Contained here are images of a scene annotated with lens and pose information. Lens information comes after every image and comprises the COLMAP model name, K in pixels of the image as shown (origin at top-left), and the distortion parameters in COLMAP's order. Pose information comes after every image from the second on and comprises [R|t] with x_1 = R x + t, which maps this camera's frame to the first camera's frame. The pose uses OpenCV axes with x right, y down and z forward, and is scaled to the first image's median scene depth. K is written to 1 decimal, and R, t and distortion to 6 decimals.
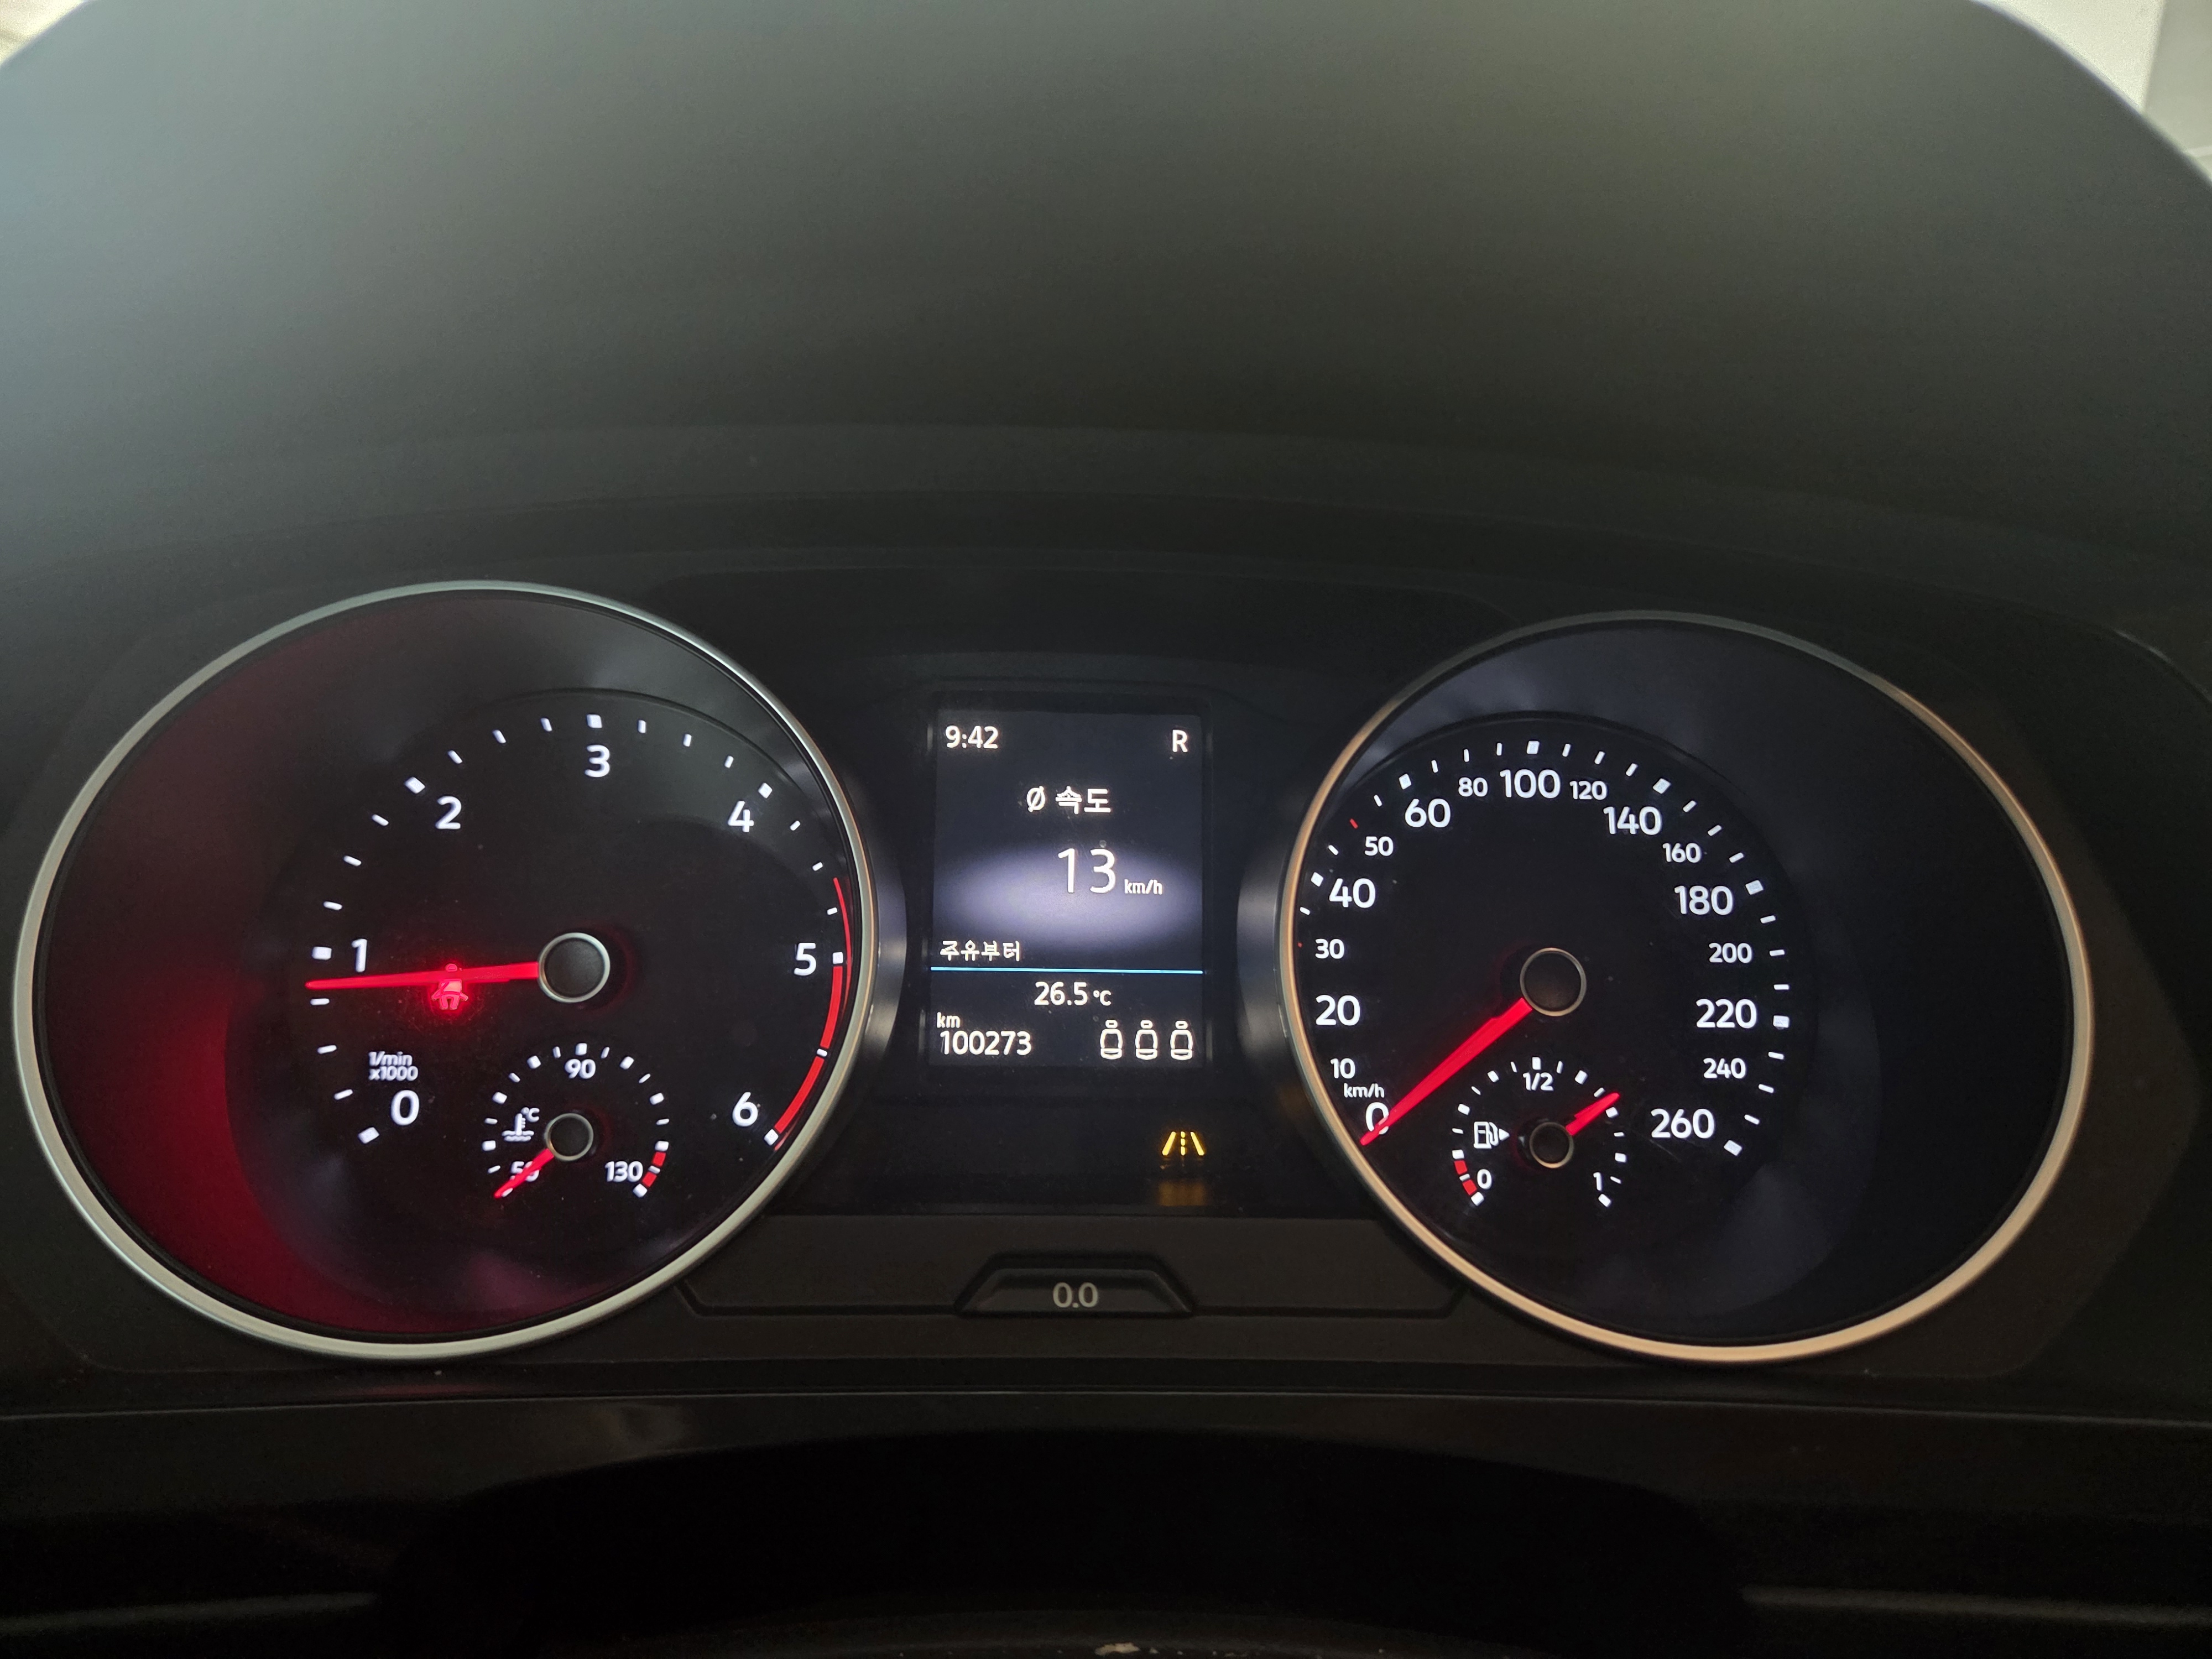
lens RADIAL K [[1508.7, 0, 1107.7], [0, 1508.7, 831.0], [0, 0, 1]] dist [0.063434, -0.063001]
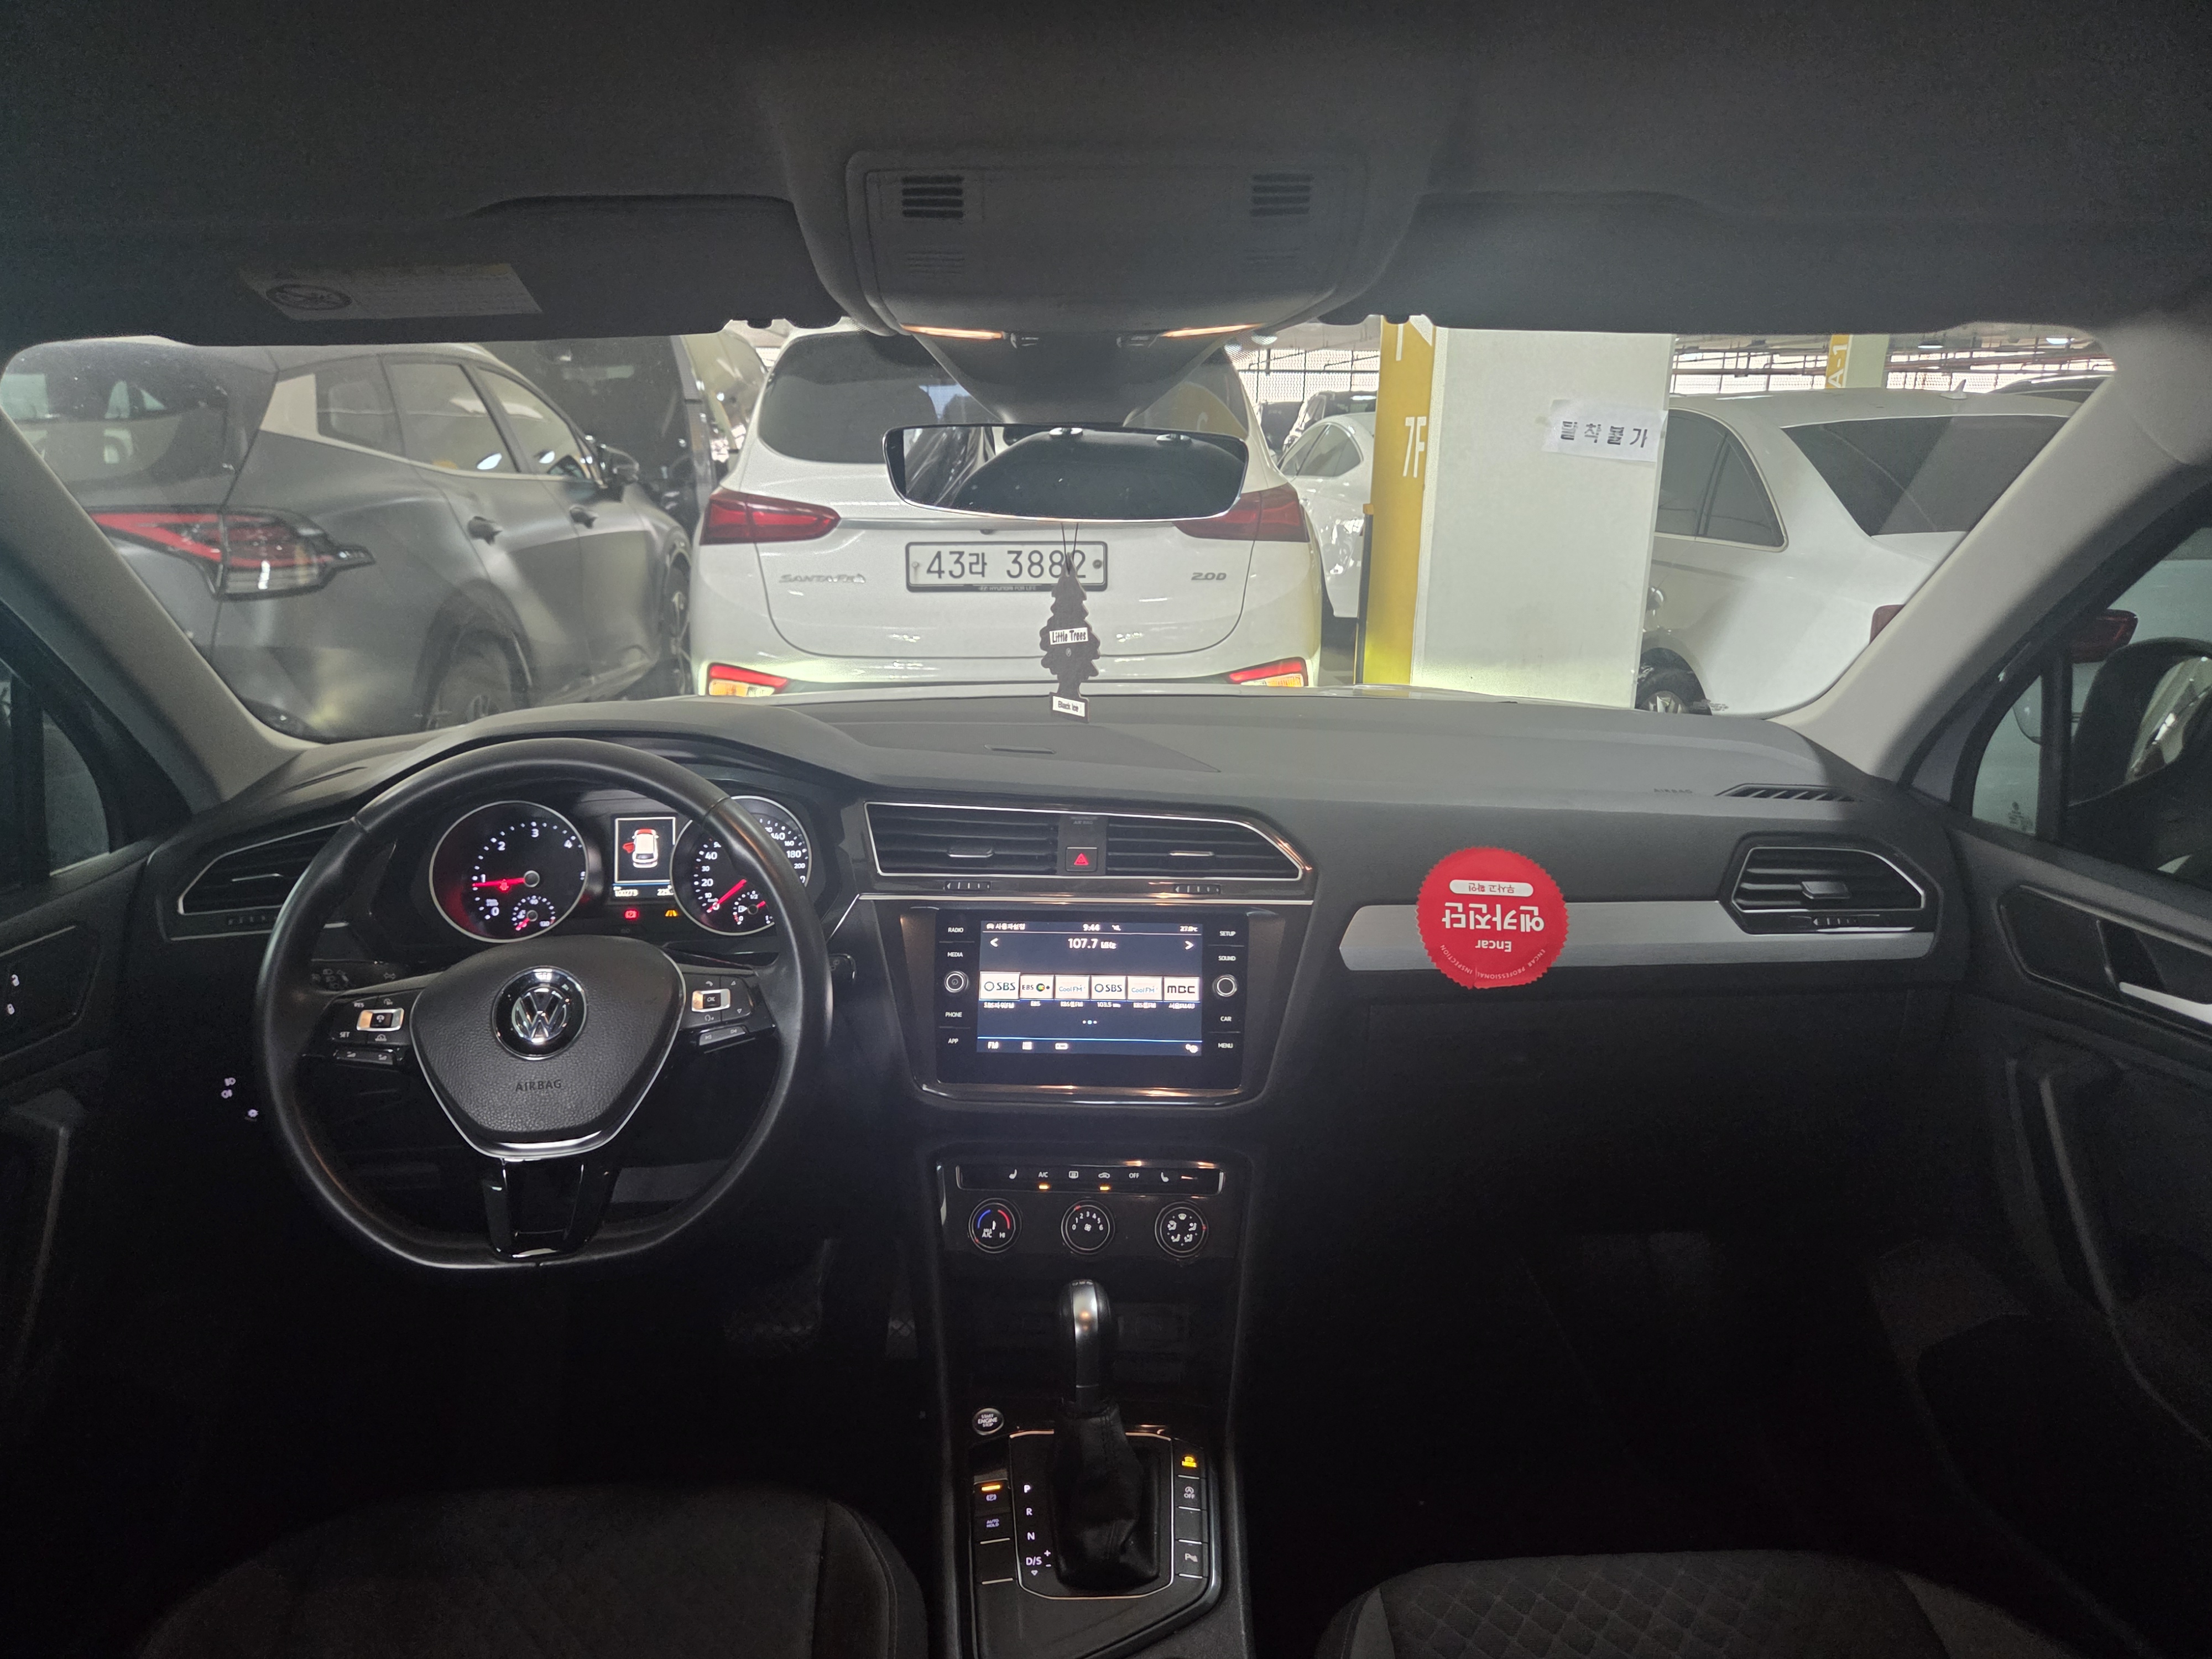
lens RADIAL K [[1503.8, 0, 1076.6], [0, 1503.8, 847.8], [0, 0, 1]] dist [0.086578, -0.088774]
pose [[0.999137, -0.040967, -0.006794, 1.257121], [0.041070, 0.999031, 0.015826, -0.007264], [0.006139, -0.016092, 0.999852, -3.378619]]
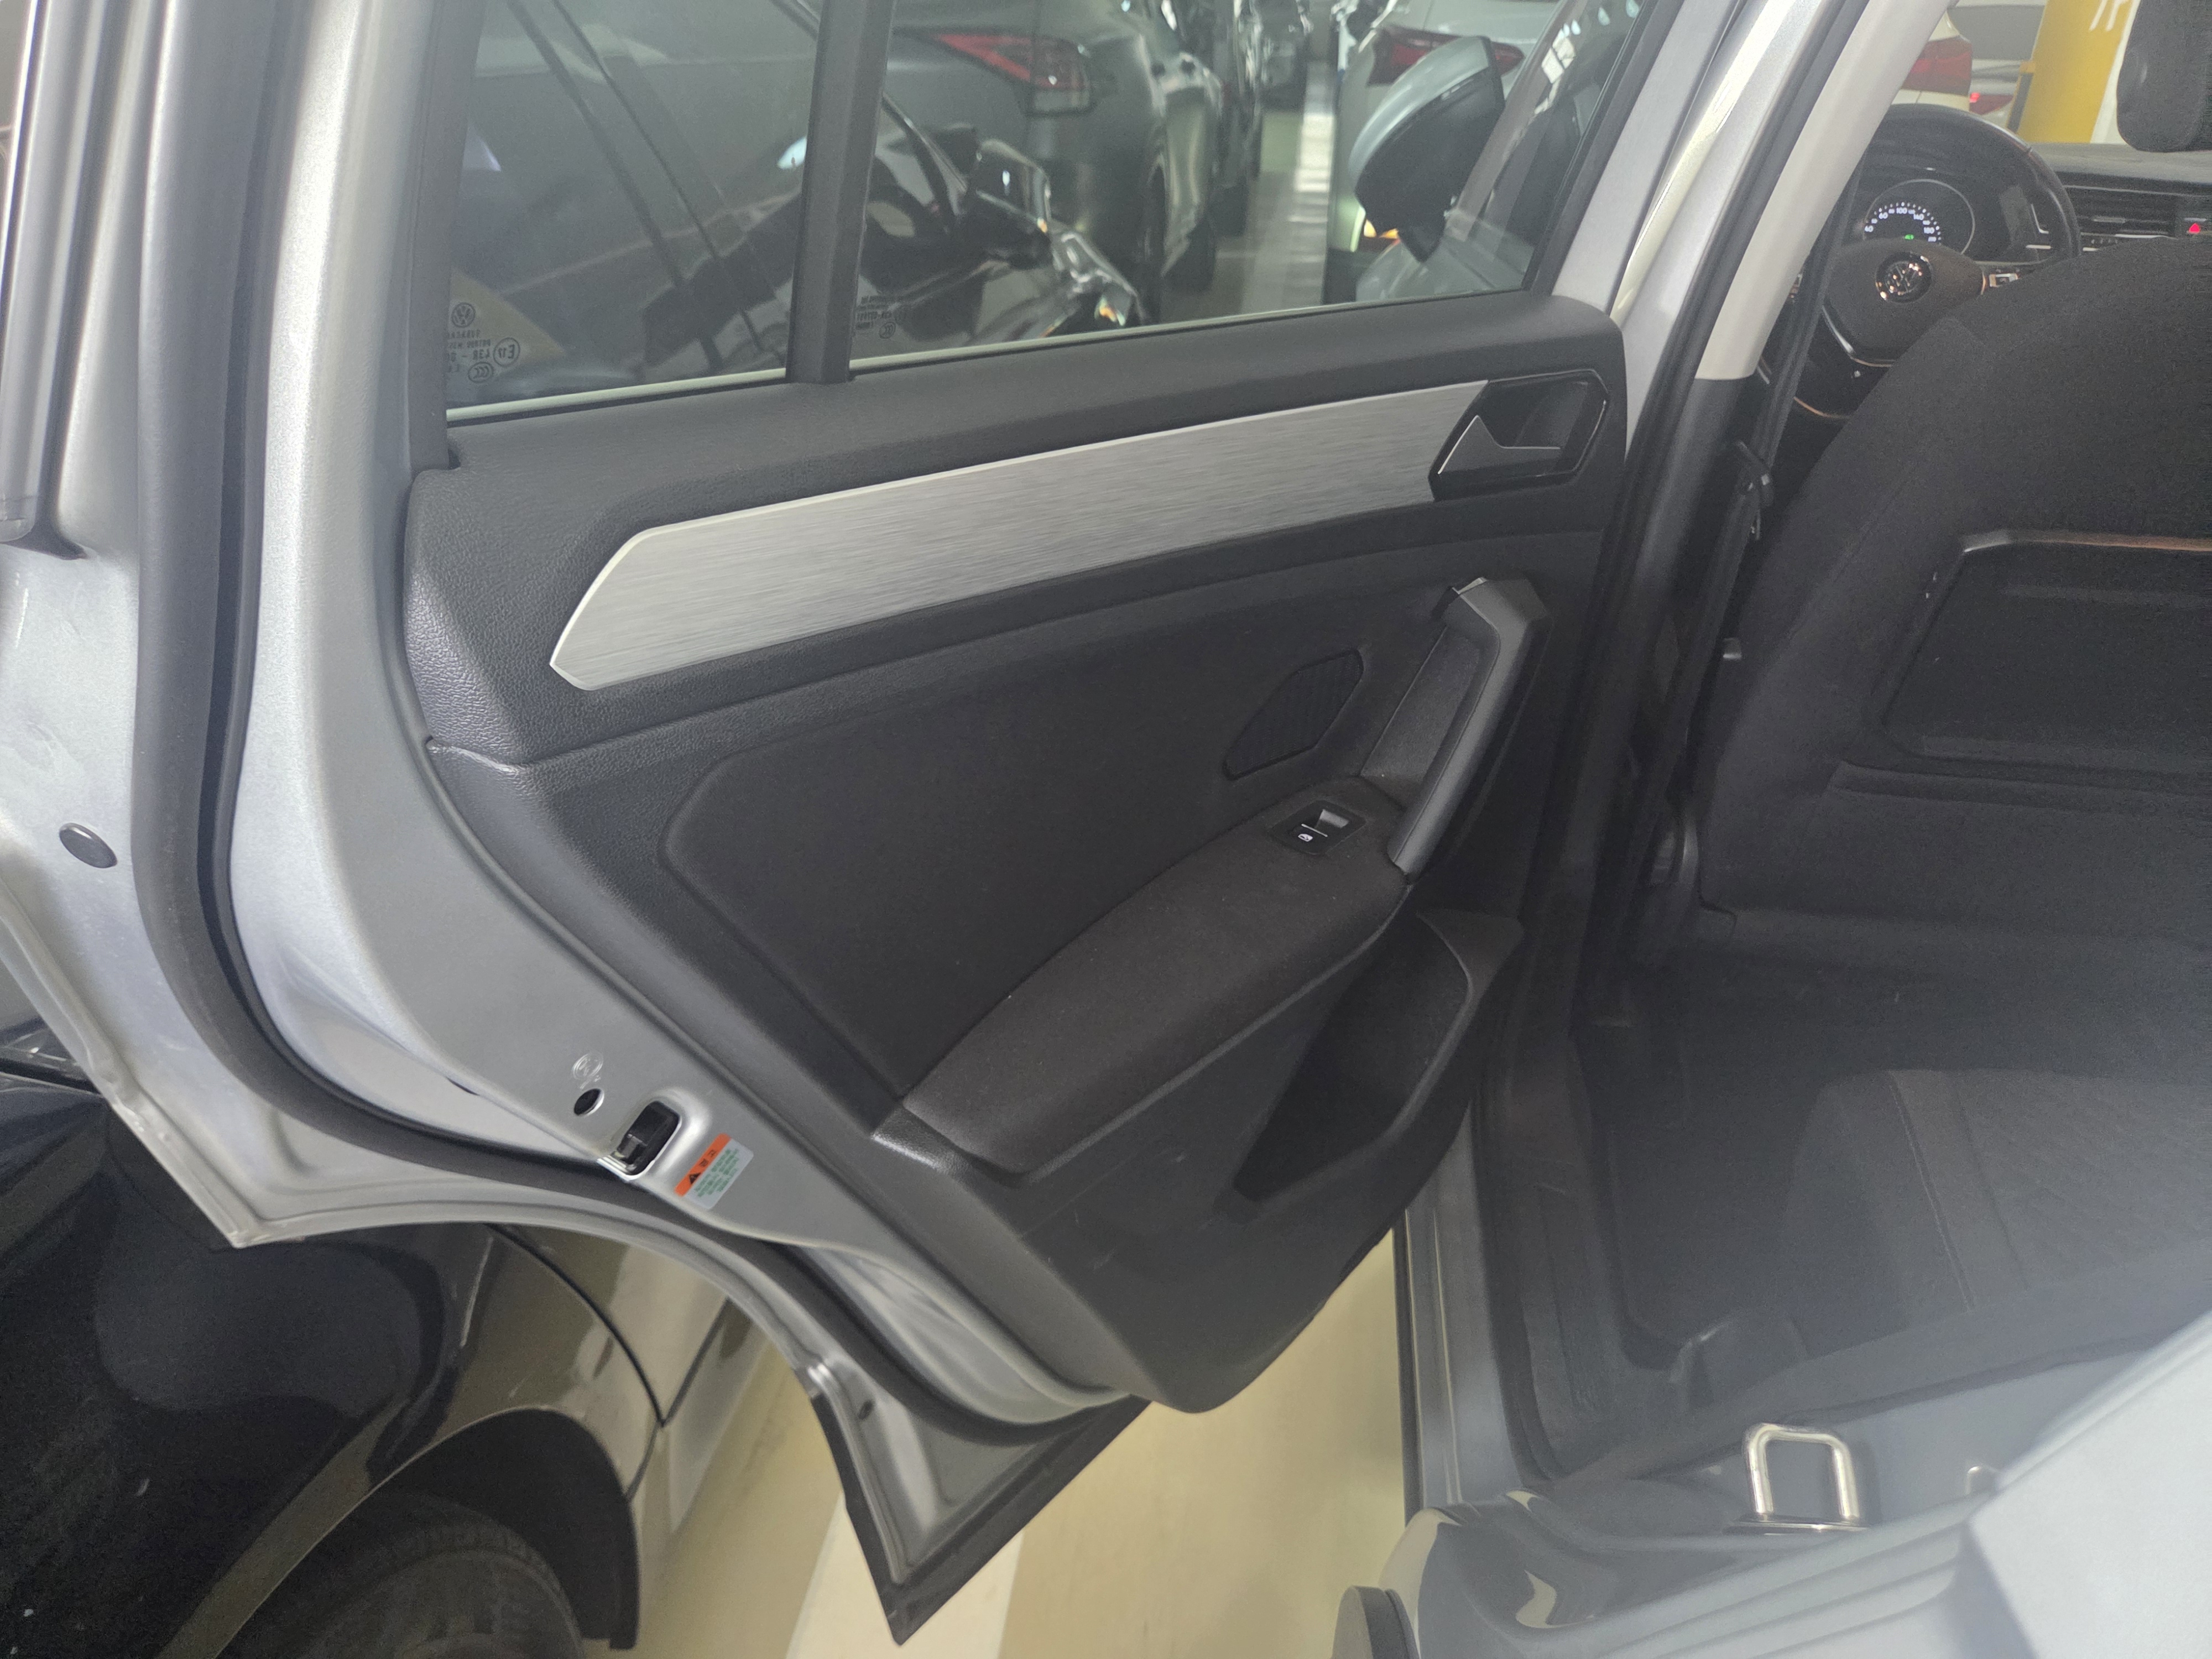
lens RADIAL K [[1508.7, 0, 1107.7], [0, 1508.7, 831.0], [0, 0, 1]] dist [0.063434, -0.063001]
pose [[0.983369, 0.064912, -0.169625, -1.717721], [-0.024013, 0.972219, 0.232838, 1.075091], [0.180026, -0.224893, 0.957608, -6.268113]]
